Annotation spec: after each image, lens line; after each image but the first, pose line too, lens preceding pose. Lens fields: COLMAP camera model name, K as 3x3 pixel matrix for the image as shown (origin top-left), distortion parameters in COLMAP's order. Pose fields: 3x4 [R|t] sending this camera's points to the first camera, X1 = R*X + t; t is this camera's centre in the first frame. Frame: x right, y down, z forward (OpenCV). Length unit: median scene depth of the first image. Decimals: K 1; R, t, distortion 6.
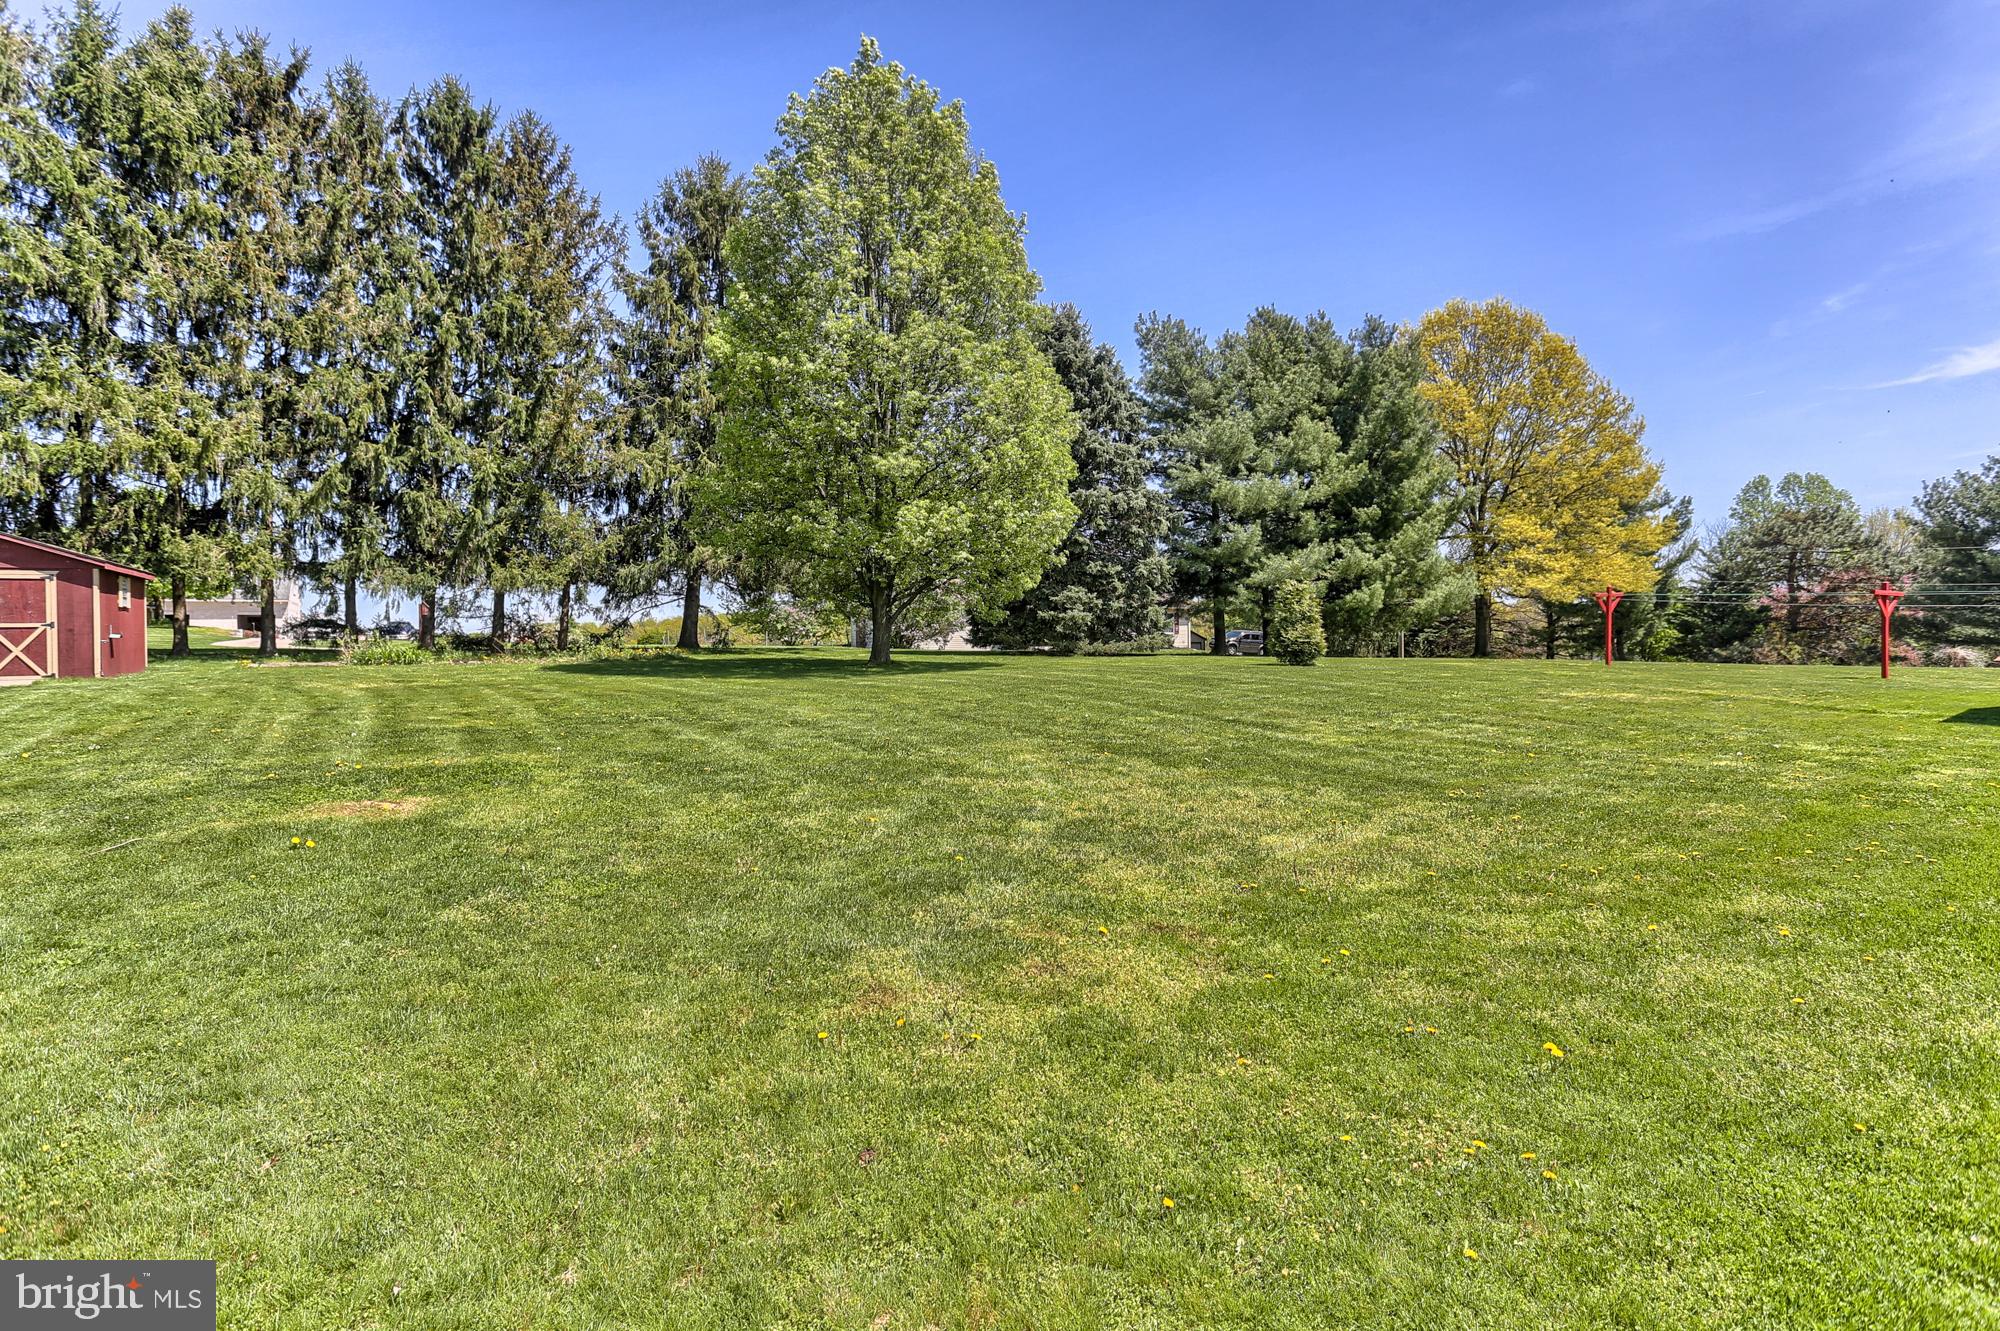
lens RADIAL K [[1094.8, 0, 1000.0], [0, 1094.8, 665.5], [0, 0, 1]] dist [-0.006442, 0.015105]
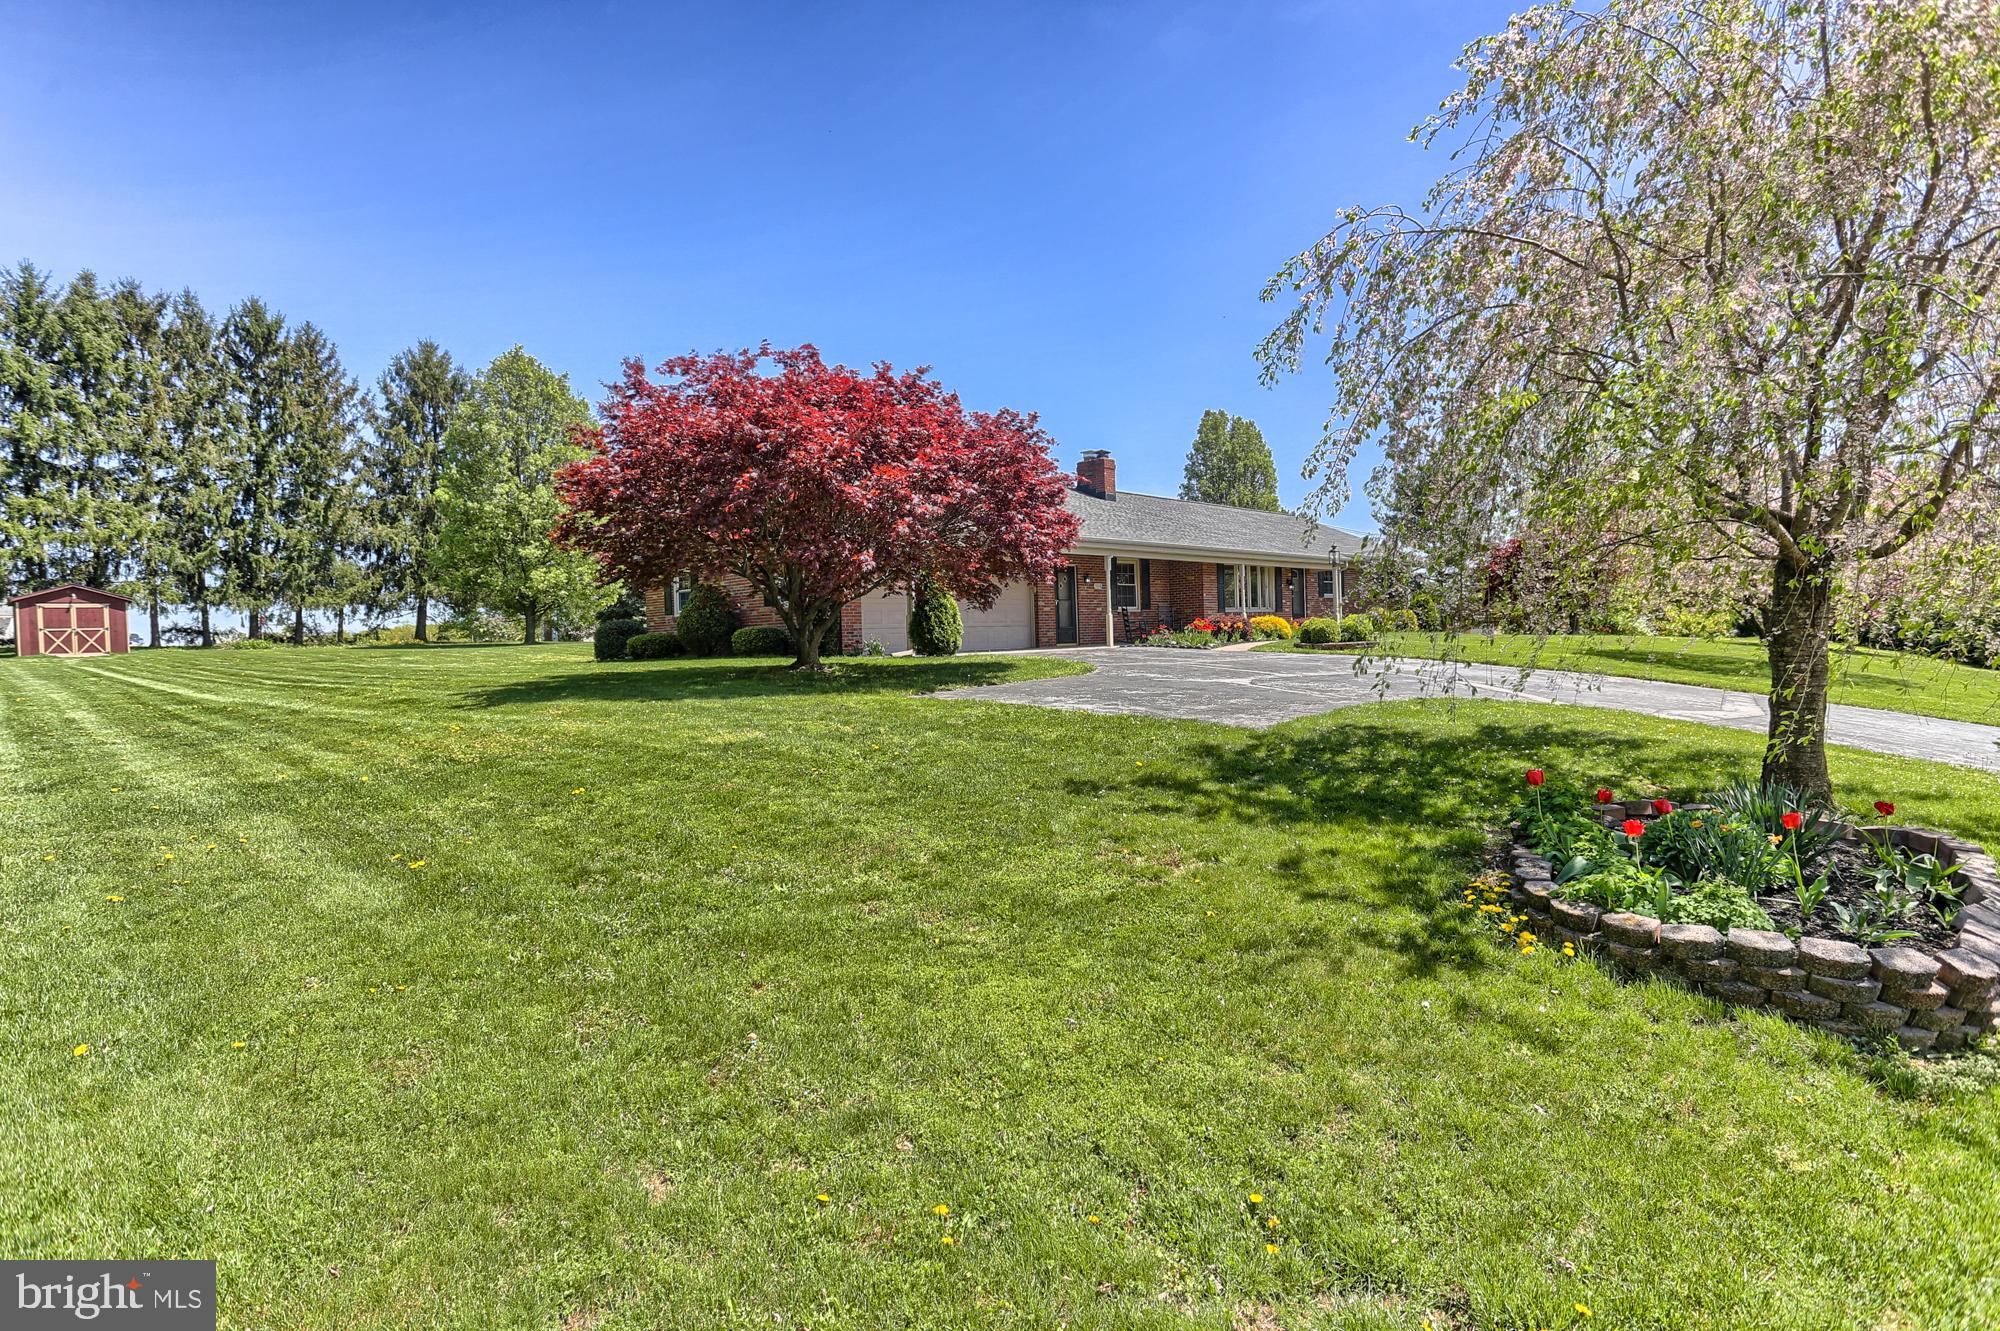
lens RADIAL K [[1094.8, 0, 1000.0], [0, 1094.8, 665.5], [0, 0, 1]] dist [-0.006442, 0.015105]
pose [[0.971661, -0.024025, 0.235155, 0.195469], [0.025085, 0.999684, -0.001518, 0.048613], [-0.235044, 0.007374, 0.971957, -0.891644]]
